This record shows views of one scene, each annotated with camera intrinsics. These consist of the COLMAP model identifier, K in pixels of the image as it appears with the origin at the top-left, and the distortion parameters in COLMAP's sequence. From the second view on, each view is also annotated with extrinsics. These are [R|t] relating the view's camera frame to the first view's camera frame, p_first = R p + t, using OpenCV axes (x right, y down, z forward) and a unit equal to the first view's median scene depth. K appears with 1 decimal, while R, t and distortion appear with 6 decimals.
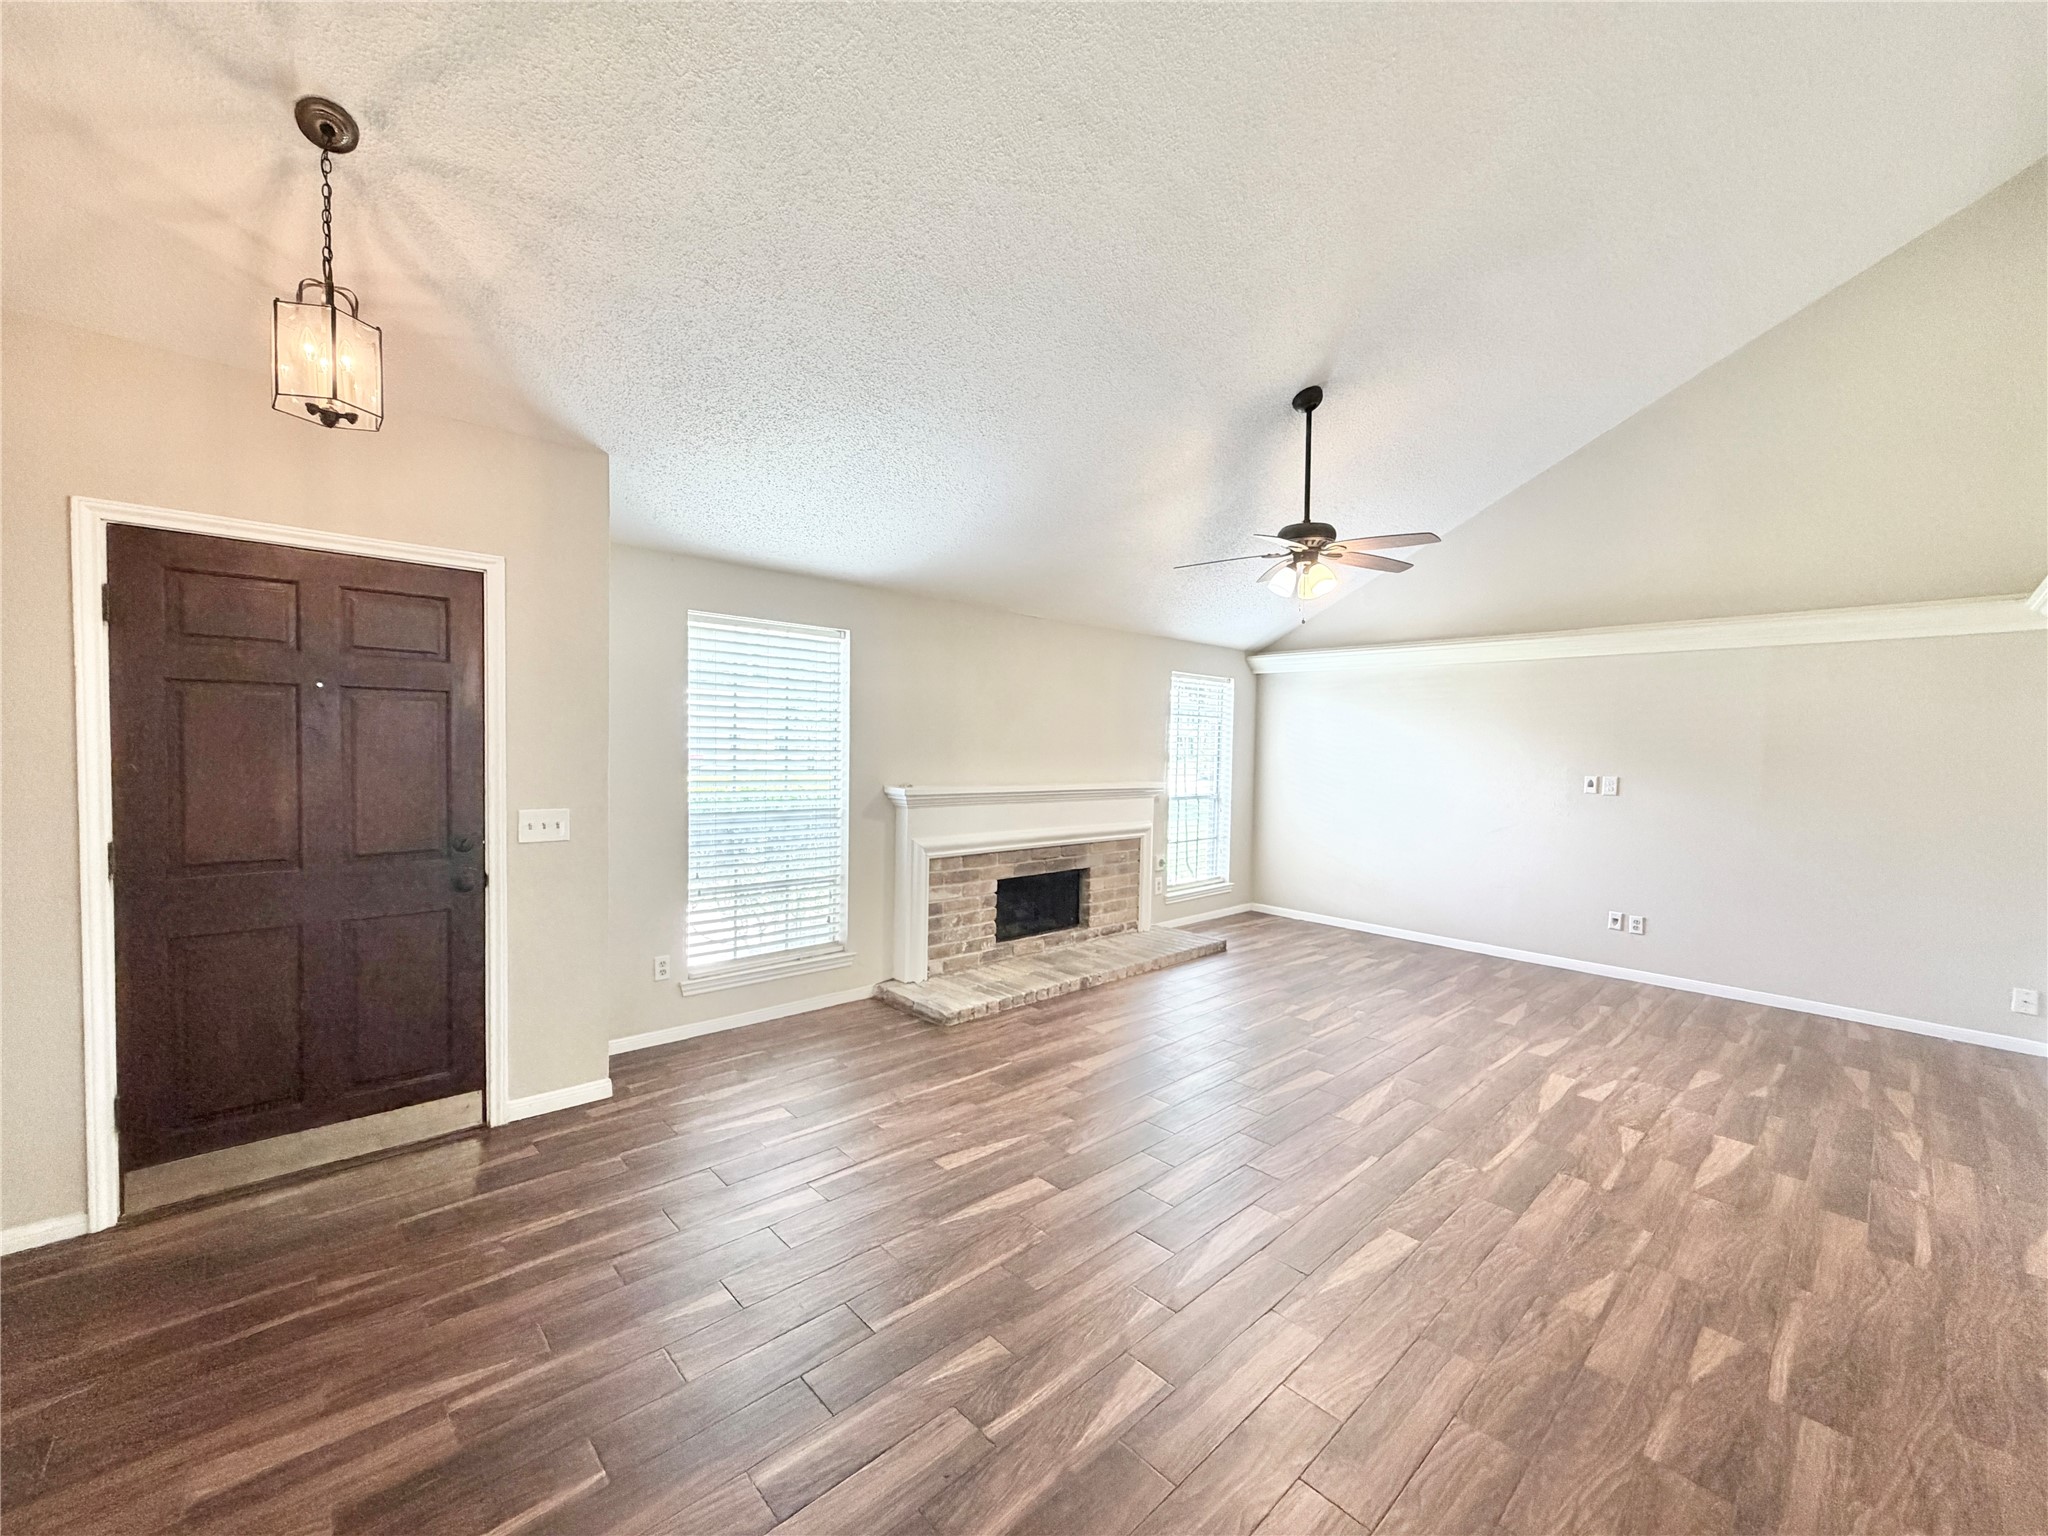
lens RADIAL K [[825.0, 0, 1027.9], [0, 825.0, 771.7], [0, 0, 1]] dist [0.001045, 0.000473]
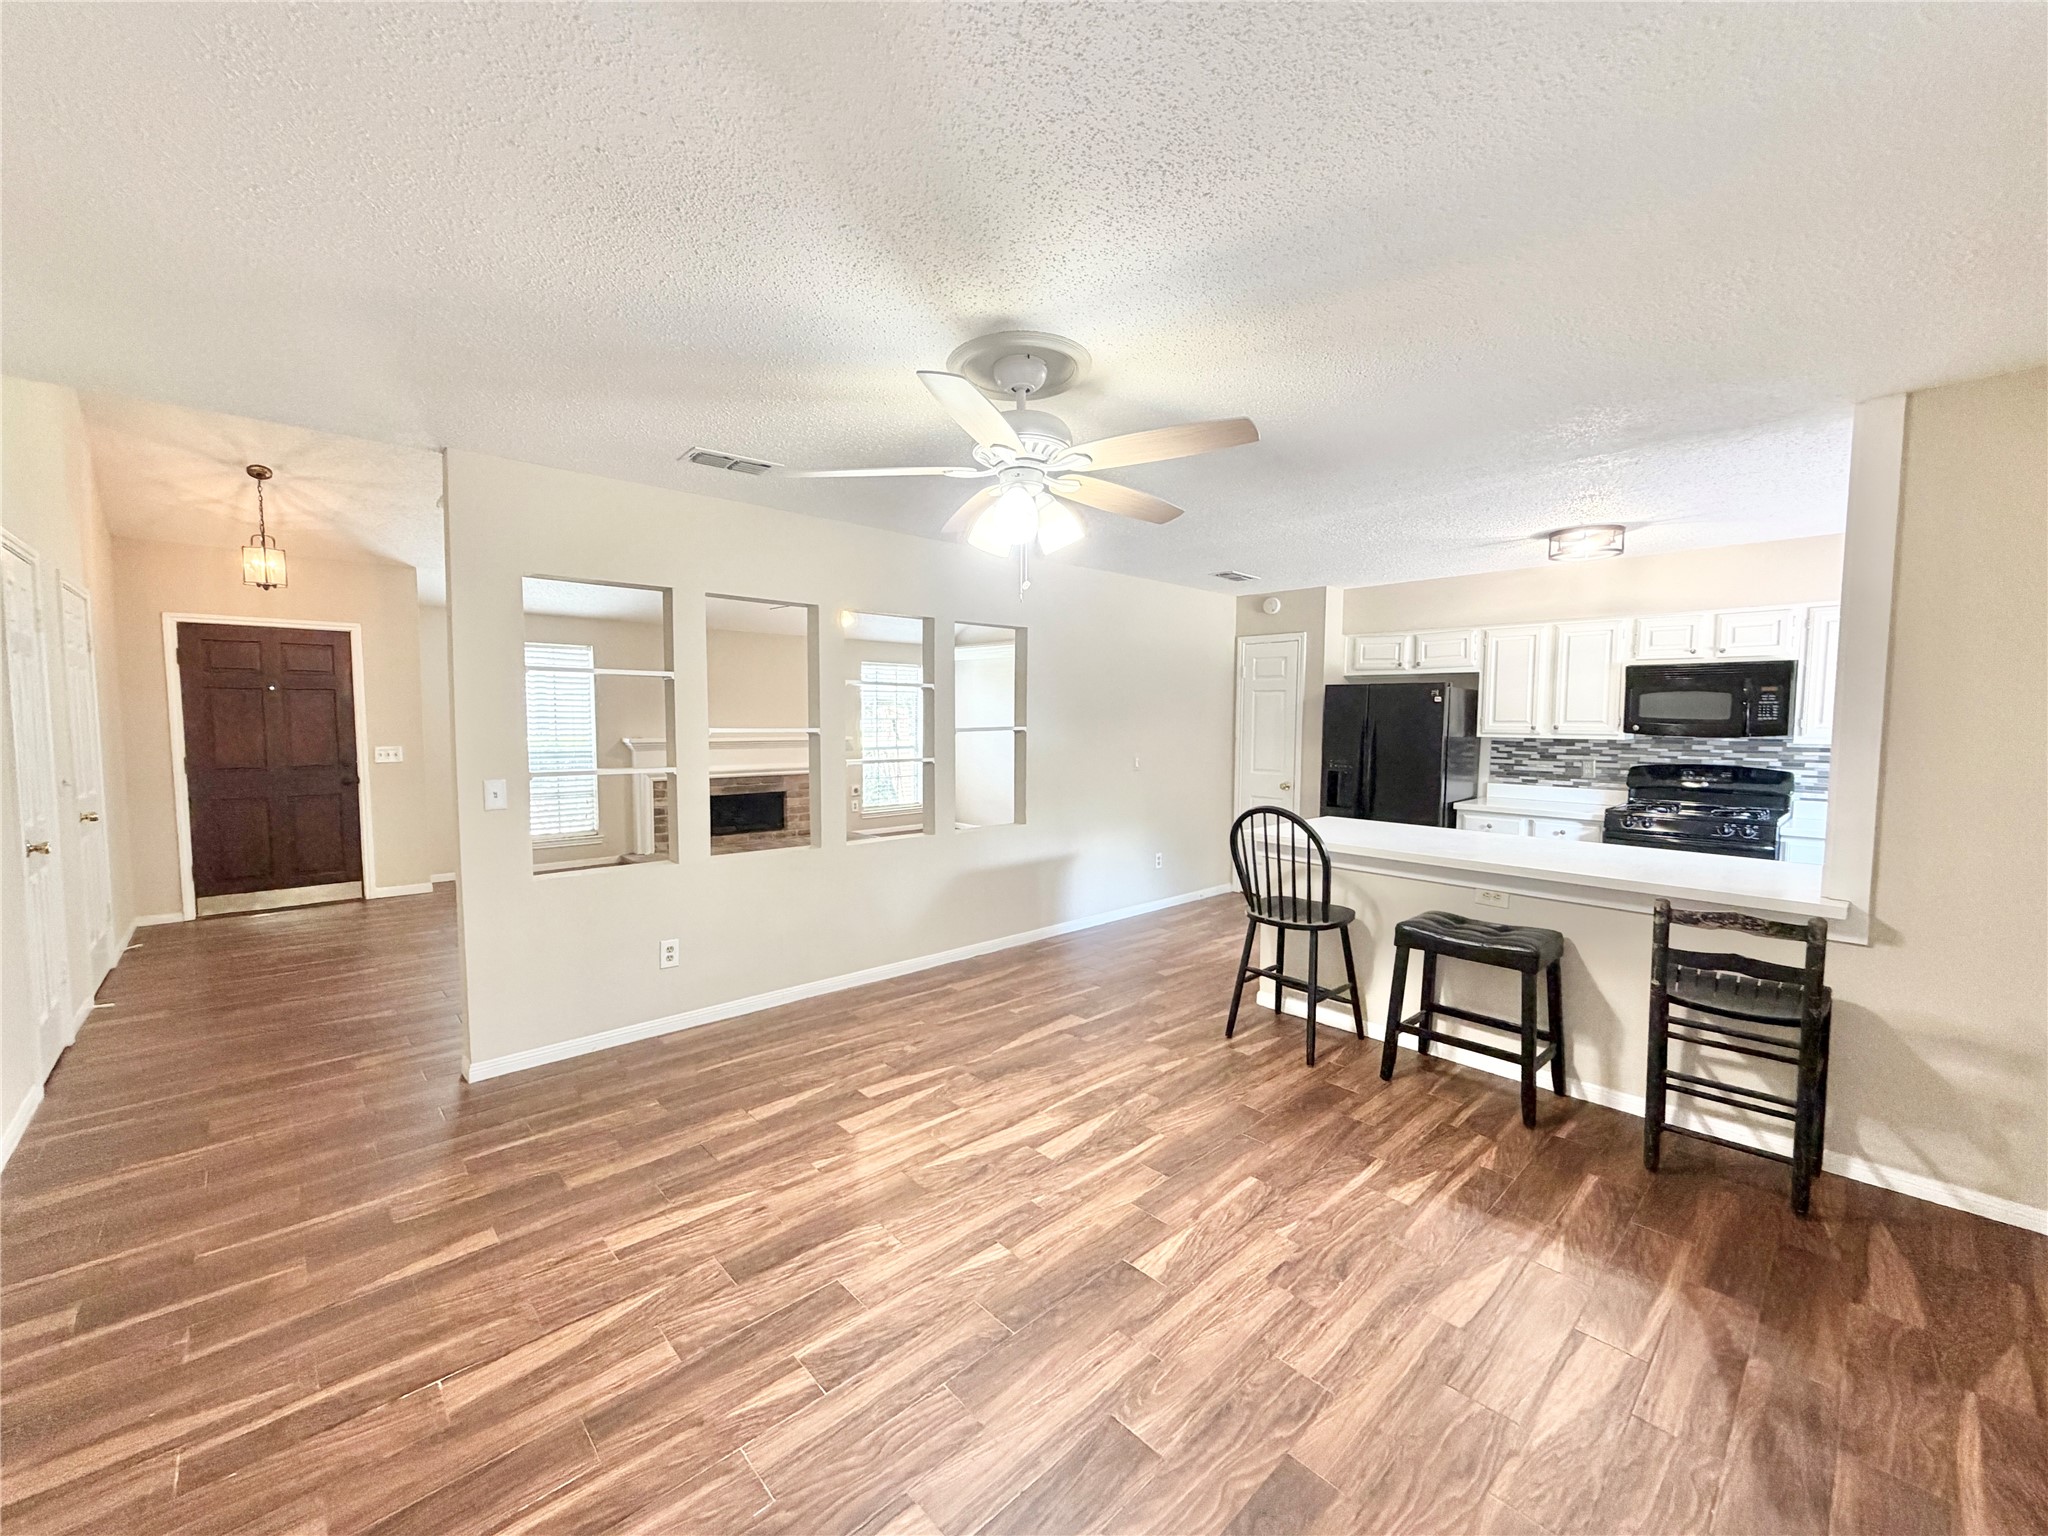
lens RADIAL K [[825.0, 0, 1020.0], [0, 825.0, 771.5], [0, 0, 1]] dist [0.001045, 0.000473]
pose [[0.999940, -0.004450, -0.009975, 1.061316], [0.004878, 0.999053, 0.043234, 0.028442], [0.009773, -0.043280, 0.999015, -1.091662]]
